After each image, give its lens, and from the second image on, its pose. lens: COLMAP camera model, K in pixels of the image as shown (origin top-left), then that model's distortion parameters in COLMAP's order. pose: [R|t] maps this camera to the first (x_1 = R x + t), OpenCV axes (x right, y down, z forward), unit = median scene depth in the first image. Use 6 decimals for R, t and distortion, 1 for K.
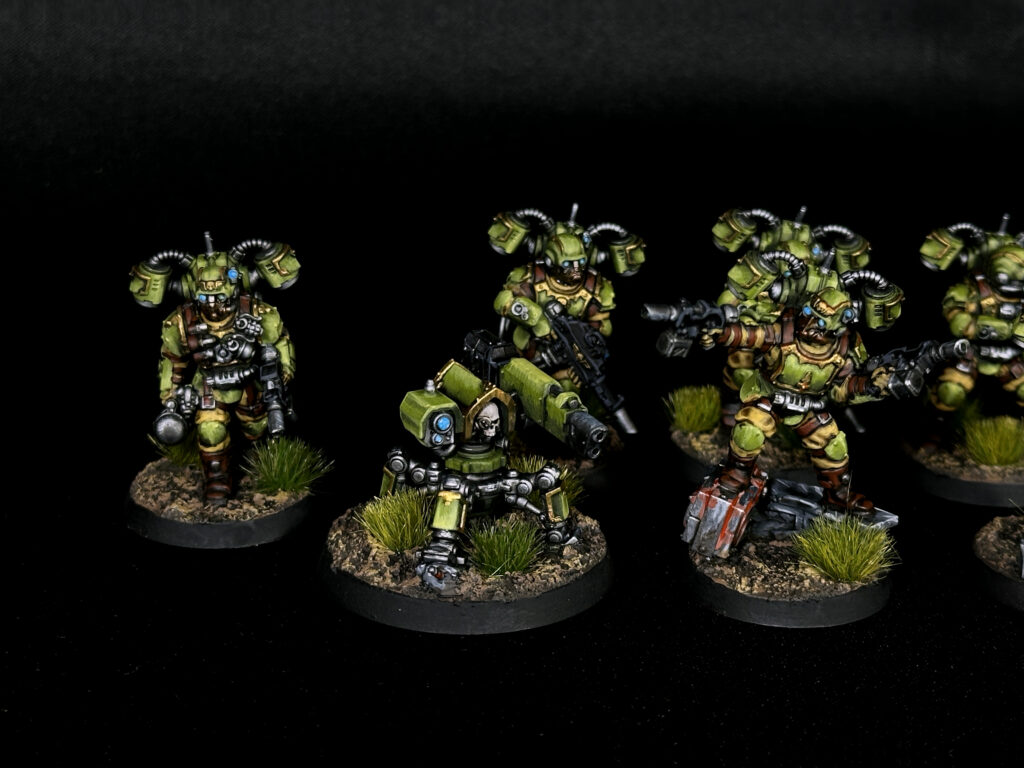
lens RADIAL K [[2072.1, 0, 500.5], [0, 2072.1, 401.3], [0, 0, 1]] dist [0.122295, 0.000000]
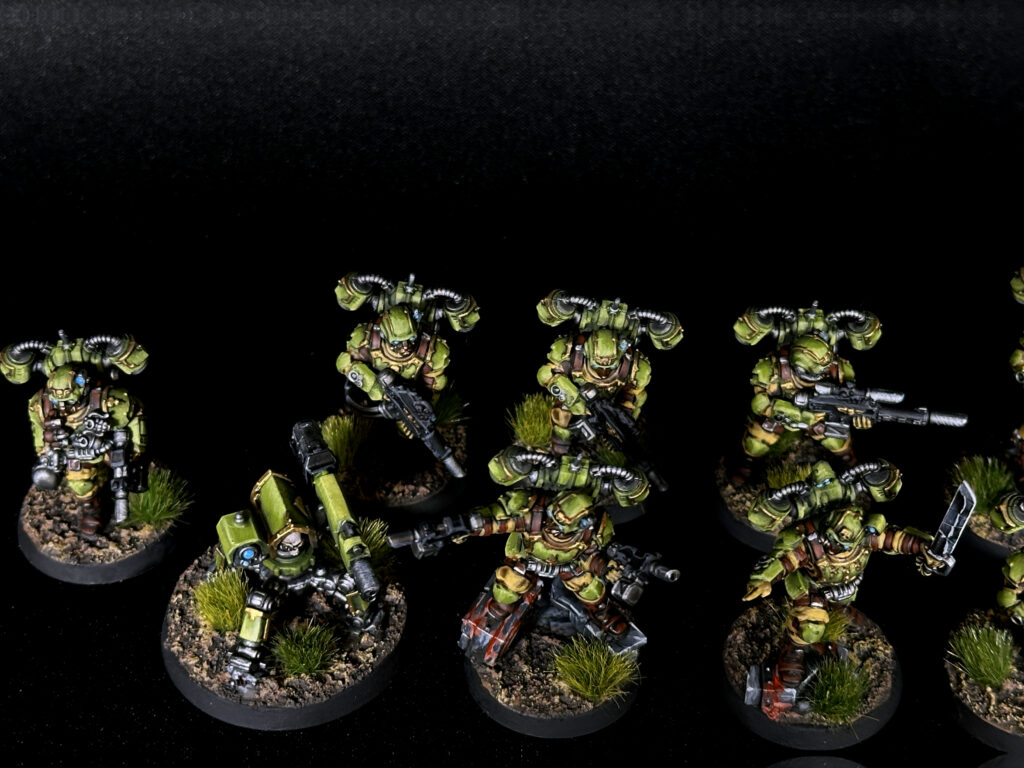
lens RADIAL K [[2072.1, 0, 496.2], [0, 2072.1, 385.3], [0, 0, 1]] dist [0.122295, 0.000000]
pose [[0.990920, 0.065335, -0.117515, 0.224613], [-0.012958, 0.916341, 0.400189, -0.507441], [0.133831, -0.395032, 0.908867, 0.004203]]
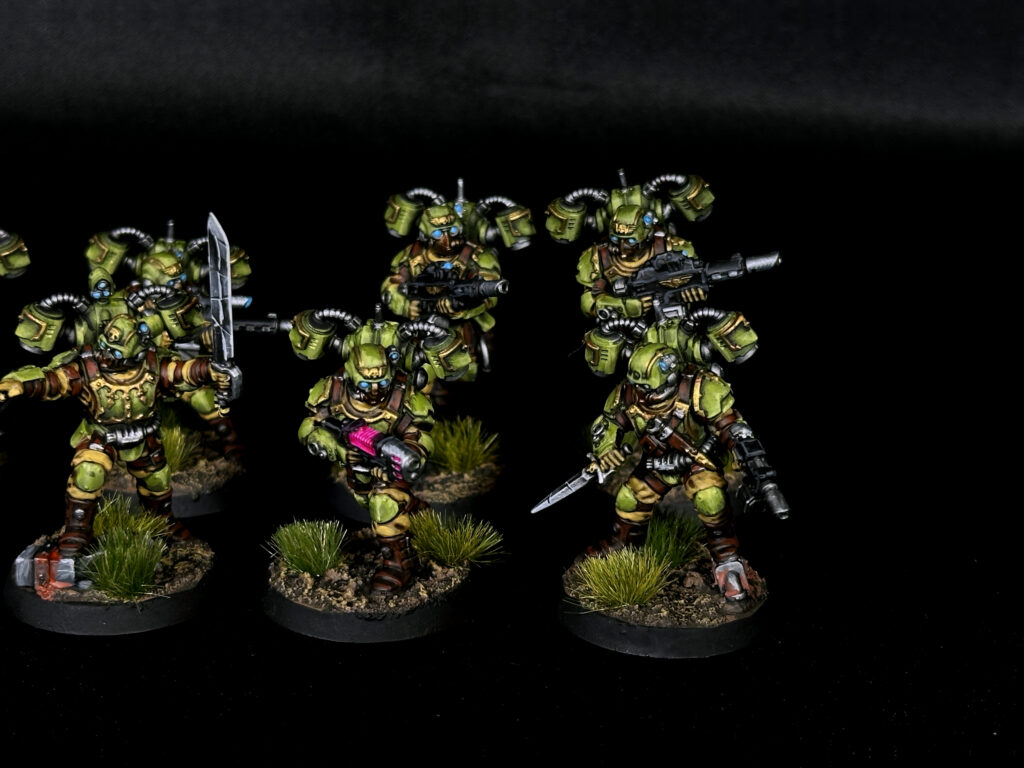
lens RADIAL K [[2072.1, 0, 515.0], [0, 2072.1, 397.3], [0, 0, 1]] dist [0.122295, 0.000000]
pose [[0.993717, 0.040666, -0.104270, 0.547850], [-0.042972, 0.998877, -0.019964, 0.006332], [0.103341, 0.024319, 0.994349, 0.050879]]
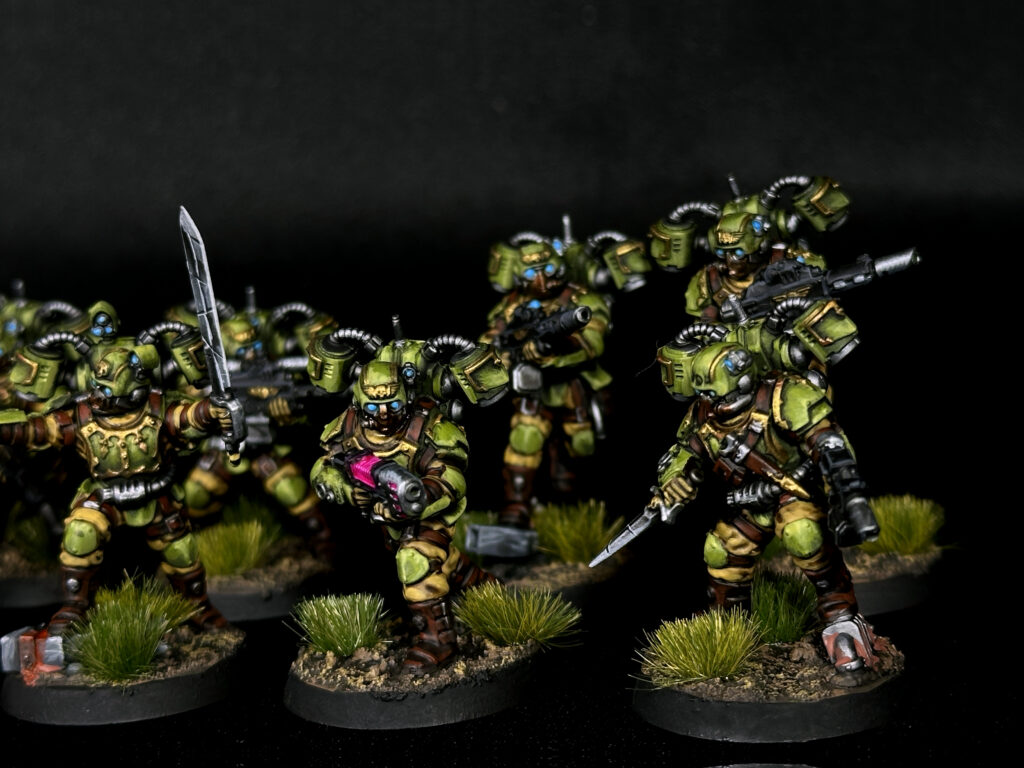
lens RADIAL K [[2072.1, 0, 510.9], [0, 2072.1, 382.7], [0, 0, 1]] dist [0.122295, 0.000000]
pose [[0.937714, -0.027357, -0.346328, 0.692441], [-0.035629, 0.984065, -0.174202, 0.103958], [0.345575, 0.175691, 0.921797, 0.266801]]
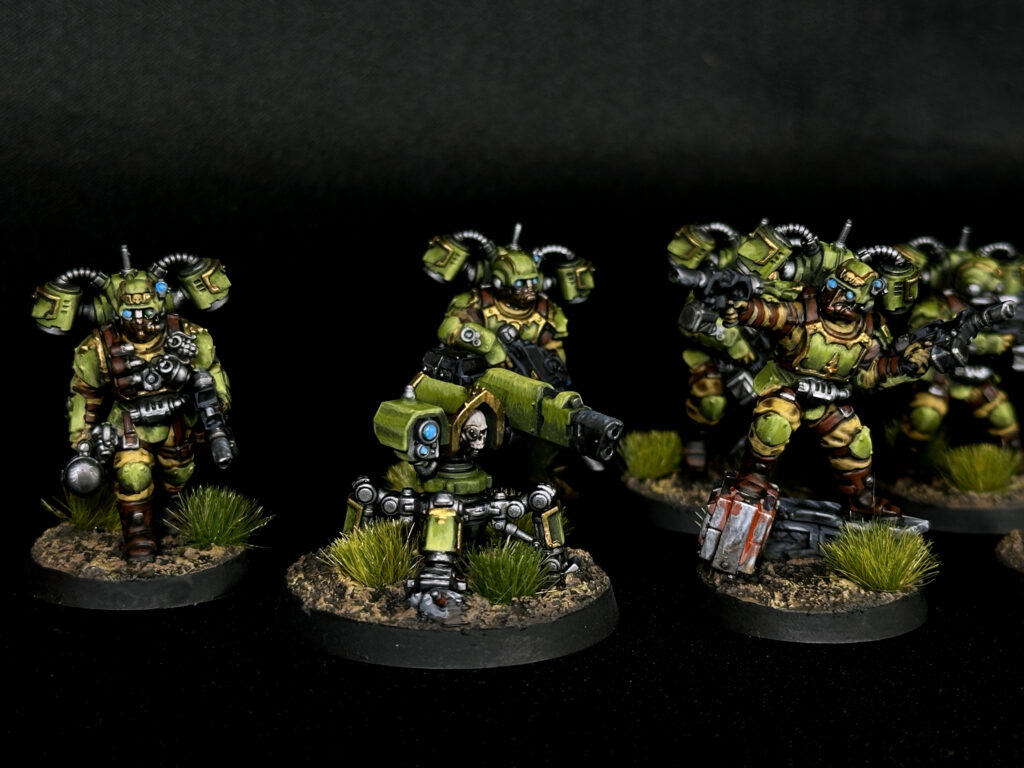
lens RADIAL K [[2072.1, 0, 503.6], [0, 2072.1, 377.1], [0, 0, 1]] dist [0.122295, 0.000000]
pose [[0.985382, -0.034625, 0.166805, -0.132631], [0.058742, 0.988137, -0.141894, 0.106265], [-0.159913, 0.149618, 0.975727, 0.134839]]
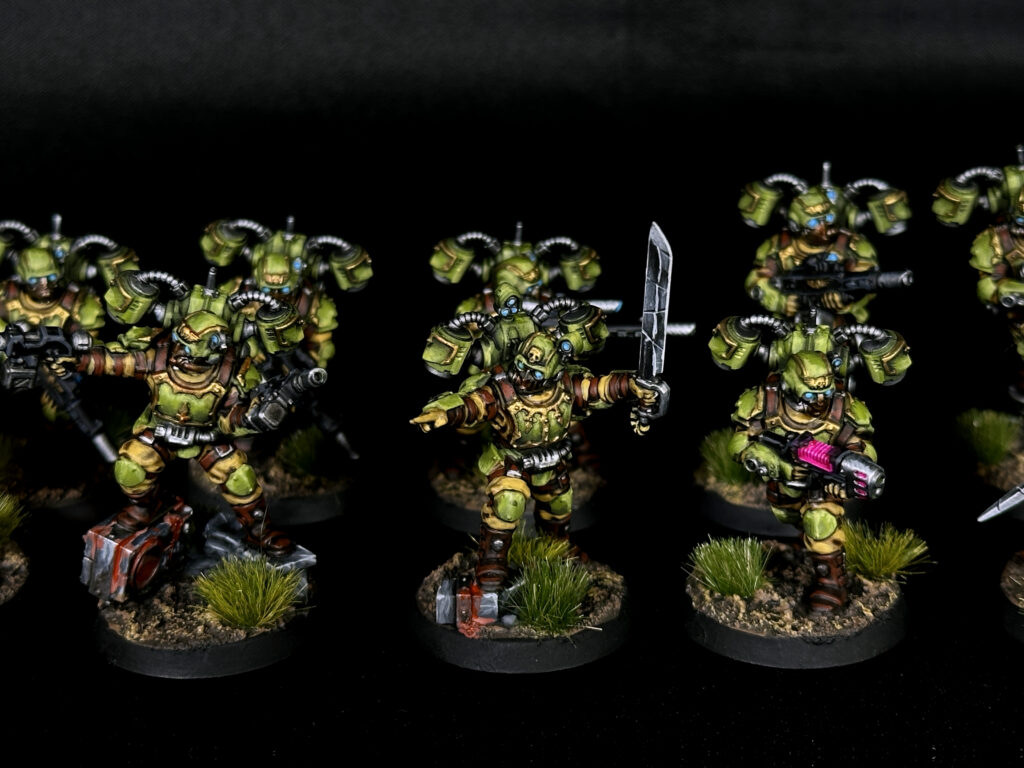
lens RADIAL K [[2072.1, 0, 509.9], [0, 2072.1, 400.9], [0, 0, 1]] dist [0.122295, 0.000000]
pose [[0.996045, -0.005567, -0.088681, 0.344308], [0.006516, 0.999925, 0.010417, -0.021499], [0.088616, -0.010954, 0.996006, 0.087189]]
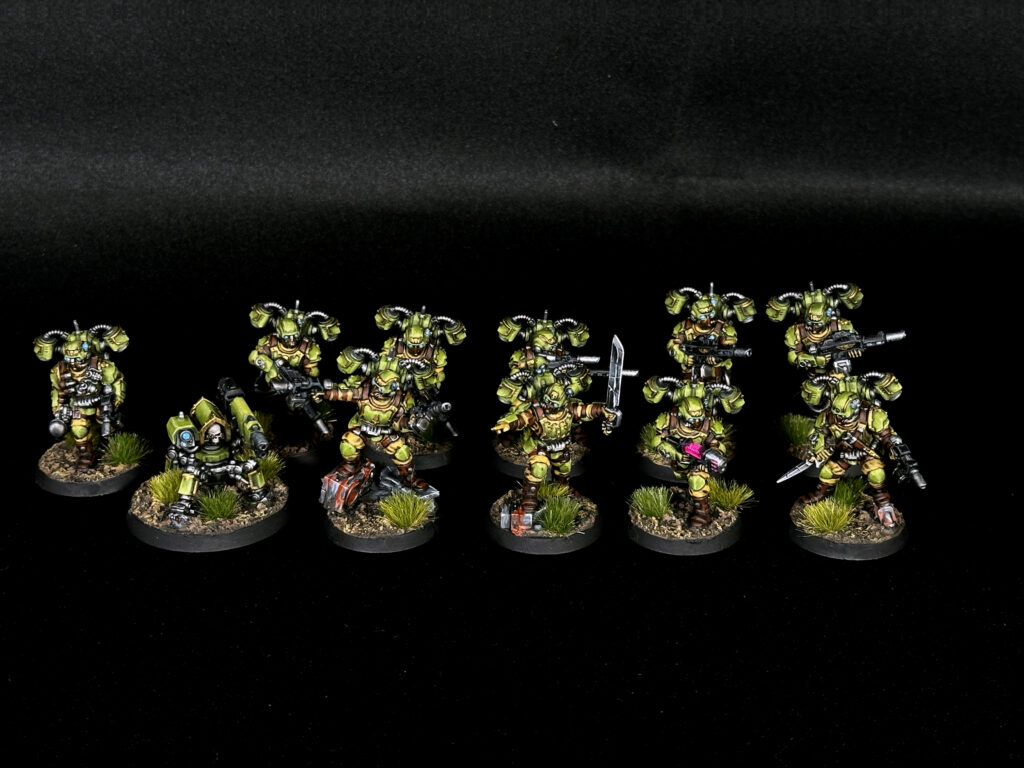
lens RADIAL K [[1773.0, 0, 502.2], [0, 1773.0, 386.9], [0, 0, 1]] dist [0.120901, 0.000000]
pose [[0.995118, 0.021889, -0.096238, 0.375597], [-0.015683, 0.997776, 0.064782, -0.130339], [0.097442, -0.062956, 0.993248, -0.496617]]
